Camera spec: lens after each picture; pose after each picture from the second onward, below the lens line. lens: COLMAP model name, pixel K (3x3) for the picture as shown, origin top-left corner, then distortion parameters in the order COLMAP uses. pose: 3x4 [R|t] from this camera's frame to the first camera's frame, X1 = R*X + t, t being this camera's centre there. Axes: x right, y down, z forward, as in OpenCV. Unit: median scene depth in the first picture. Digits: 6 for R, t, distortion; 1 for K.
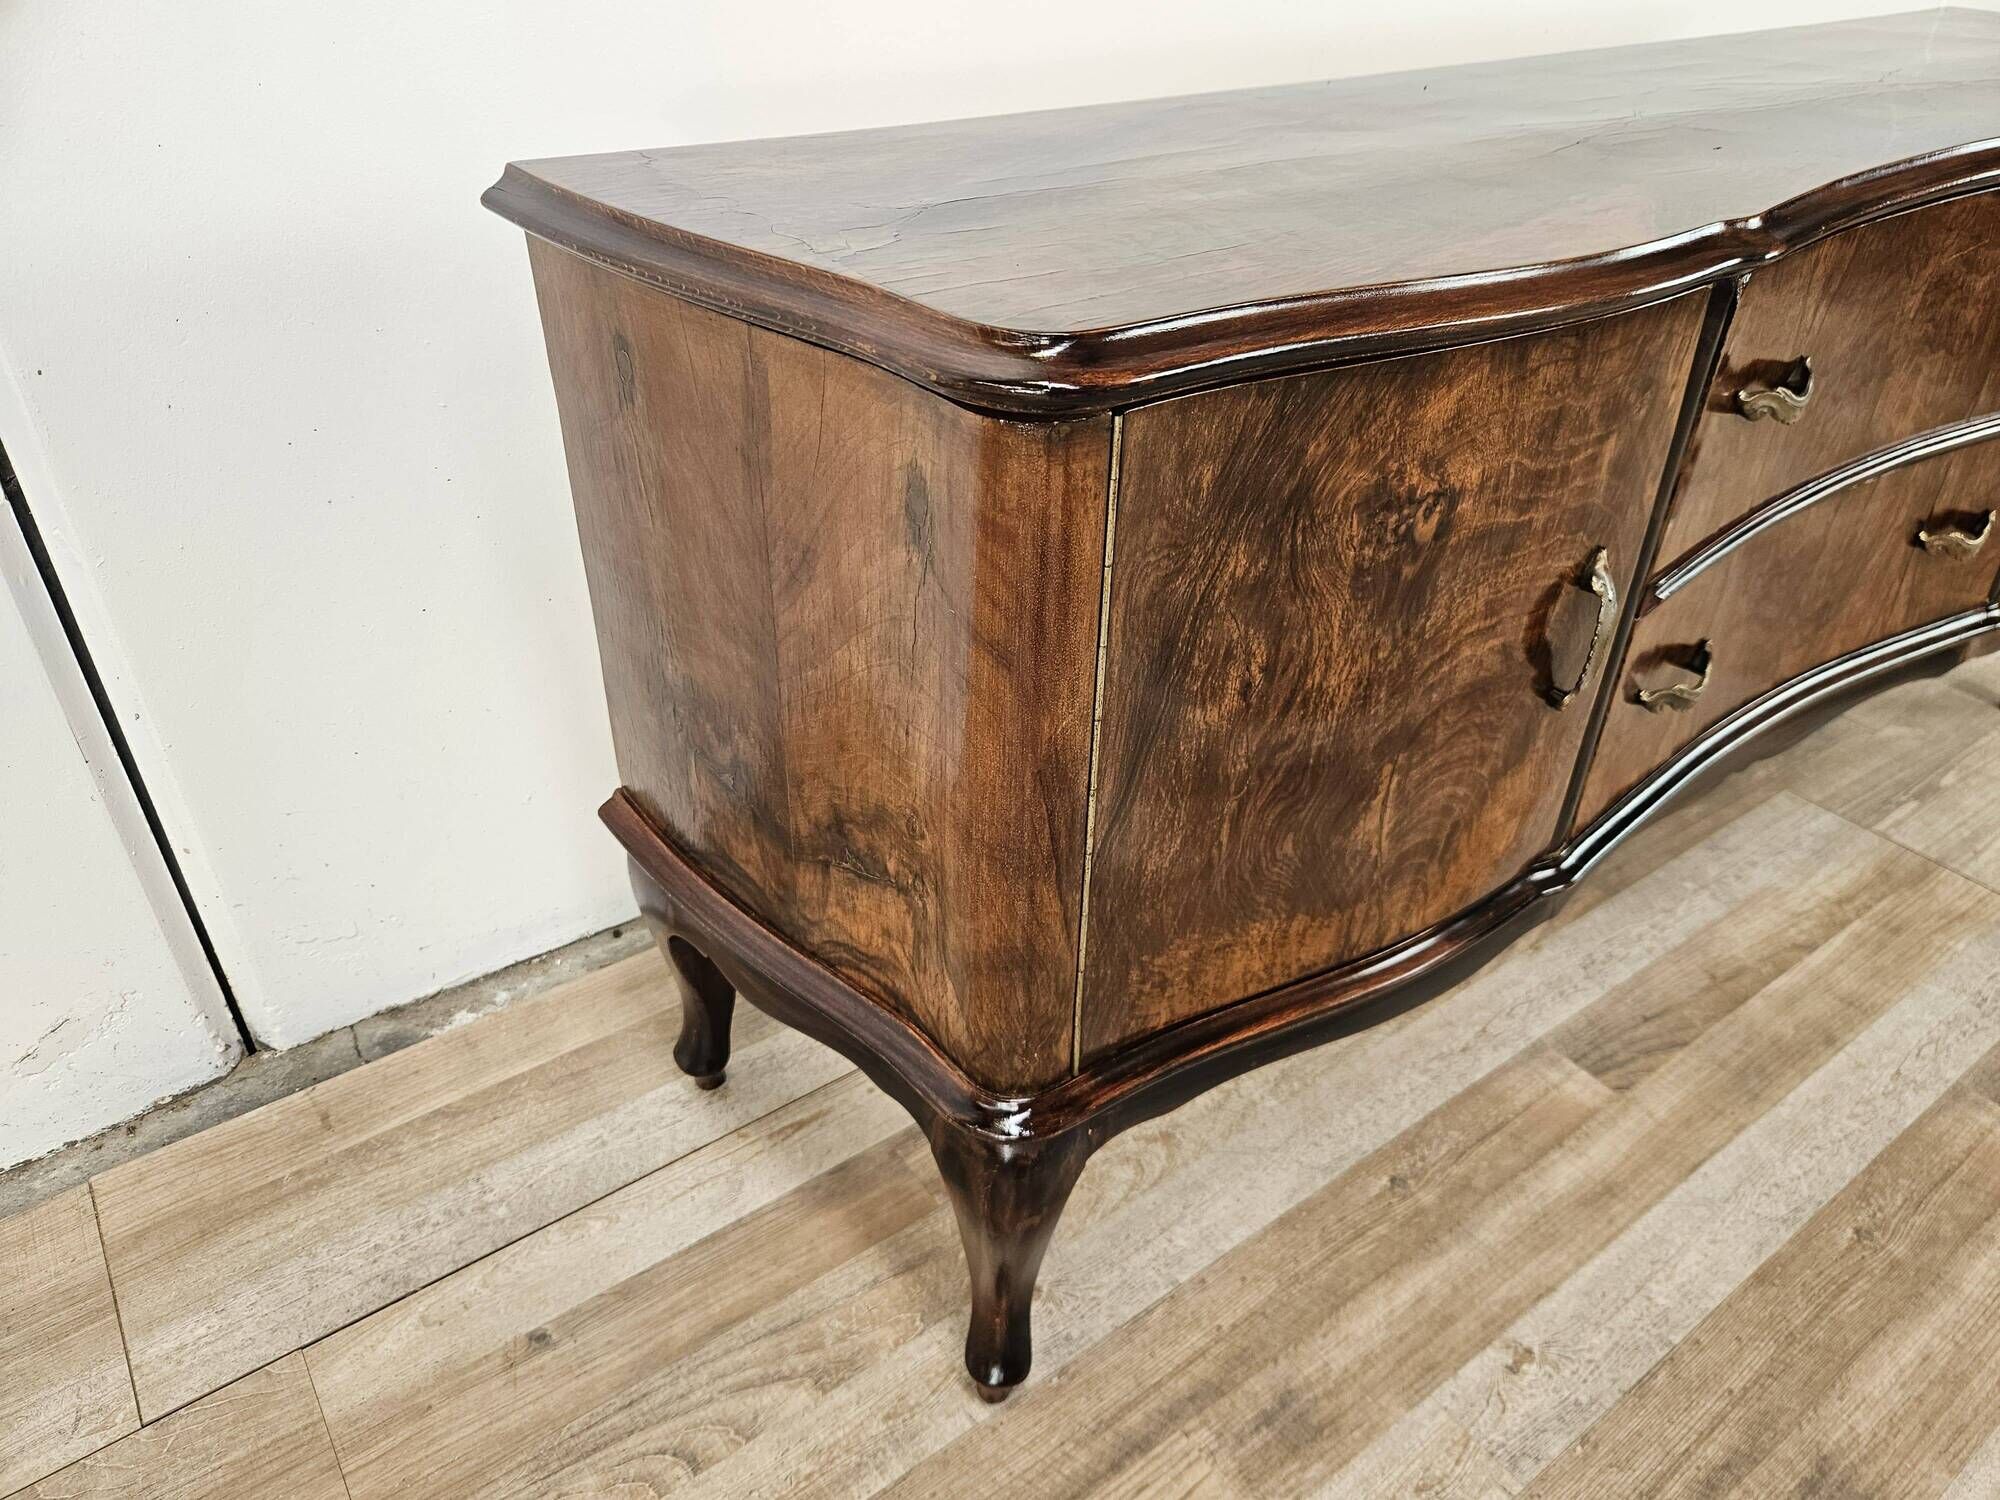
lens RADIAL K [[1384.3, 0, 1028.5], [0, 1384.3, 755.9], [0, 0, 1]] dist [0.040550, -0.040279]
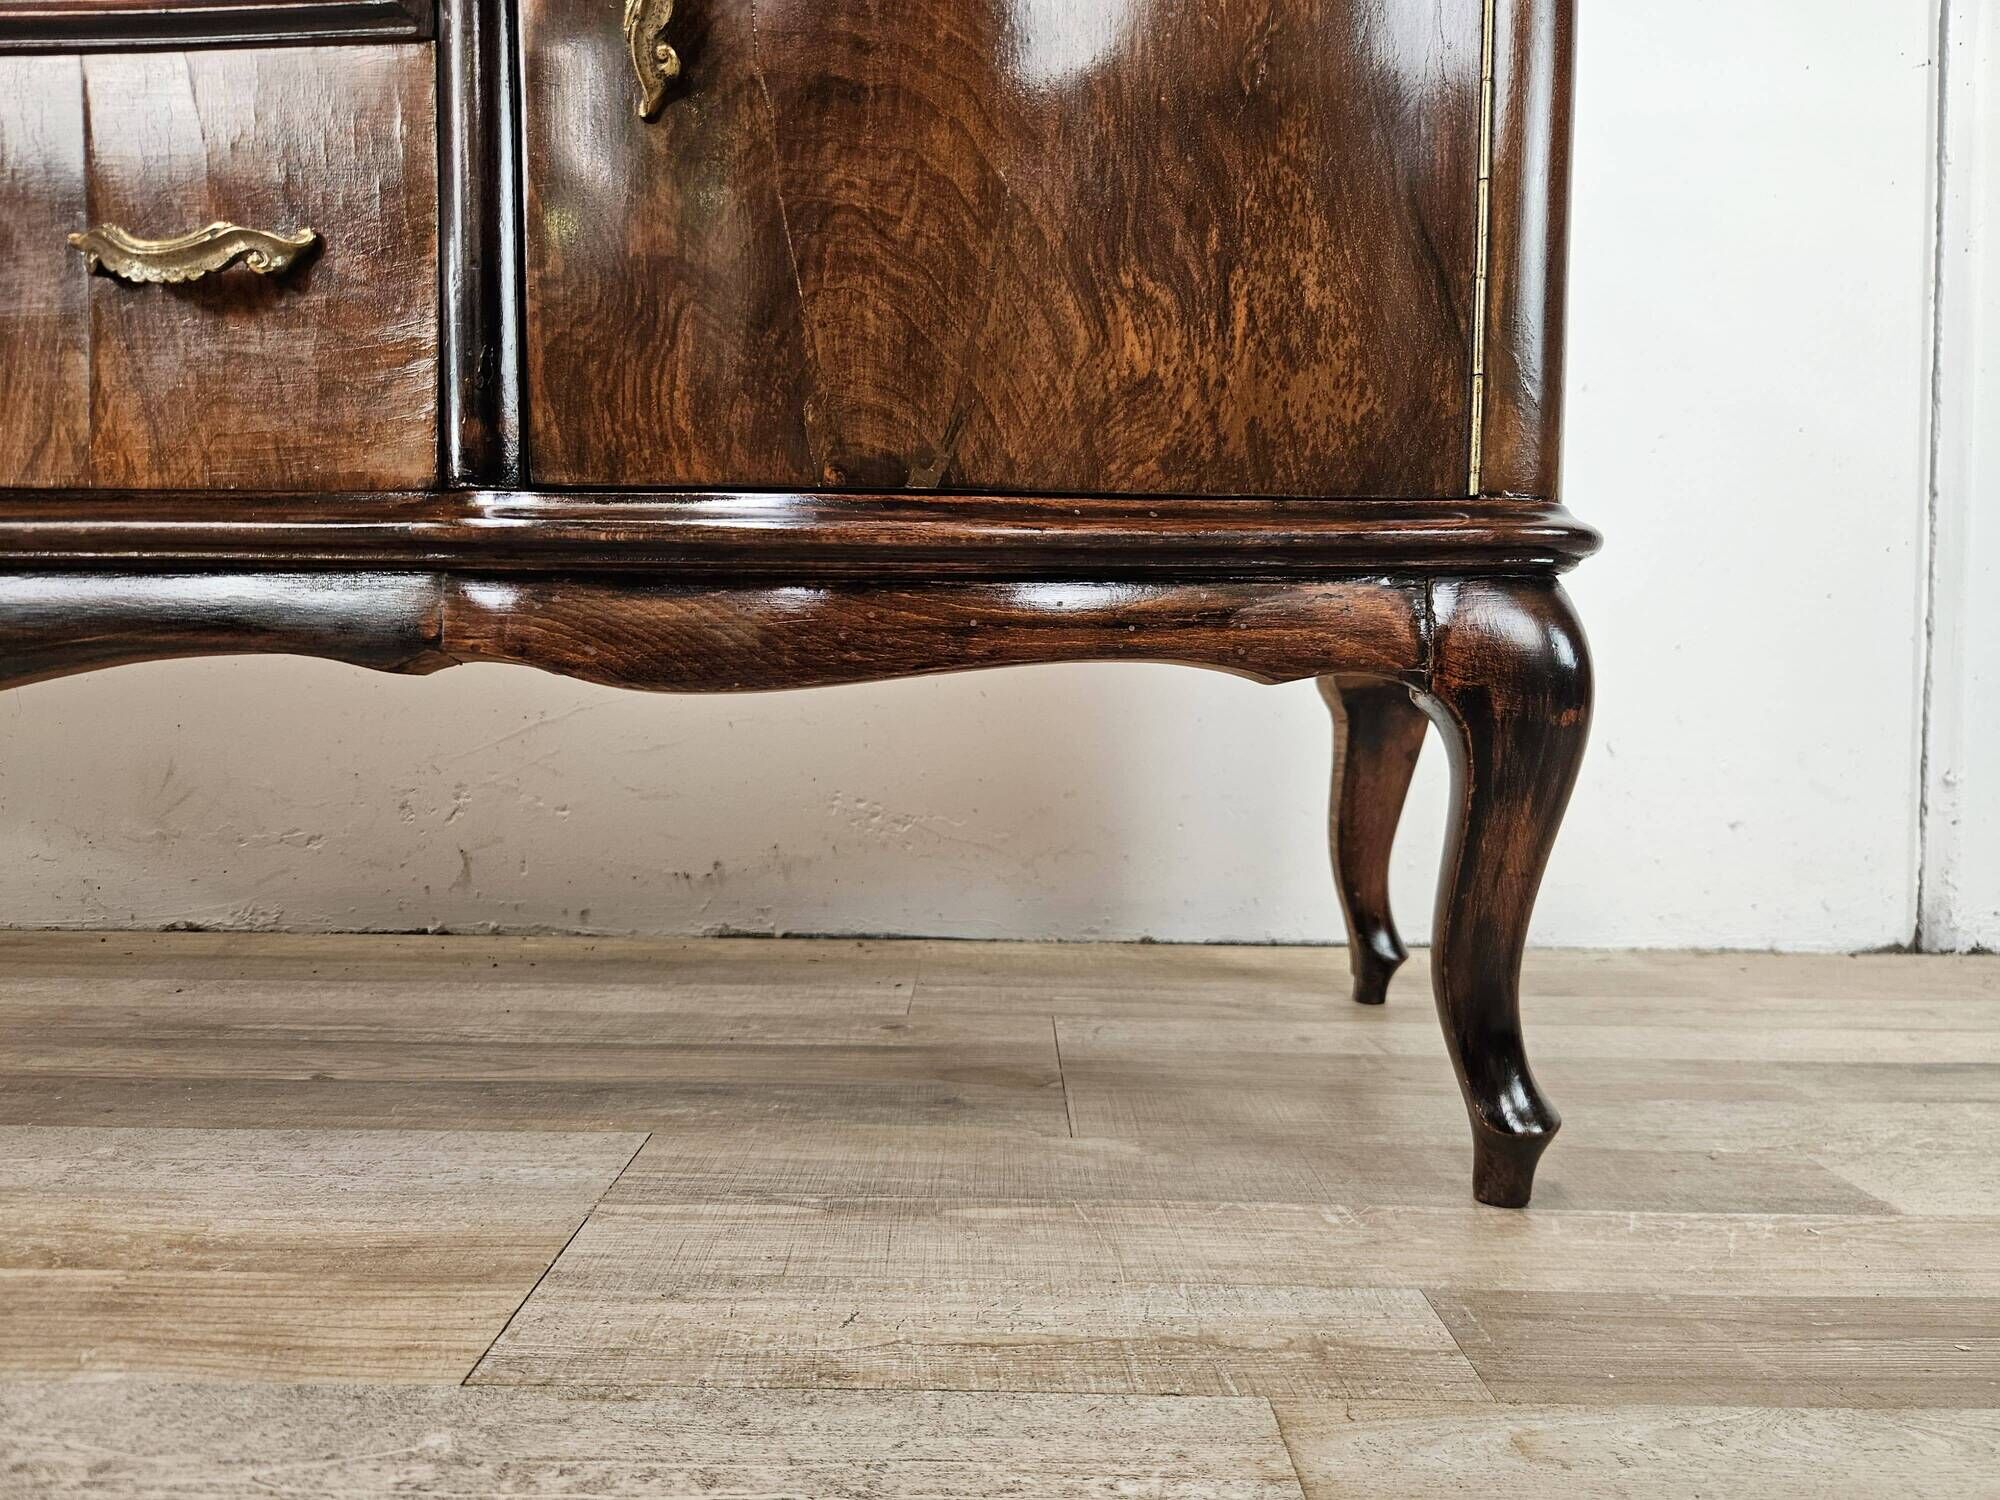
lens RADIAL K [[1363.3, 0, 1006.9], [0, 1363.3, 745.1], [0, 0, 1]] dist [0.048966, -0.049072]
pose [[0.803240, 0.019520, -0.595336, 1.226156], [-0.330239, 0.846388, -0.417814, 0.088367], [0.495730, 0.532209, 0.686299, 0.949809]]
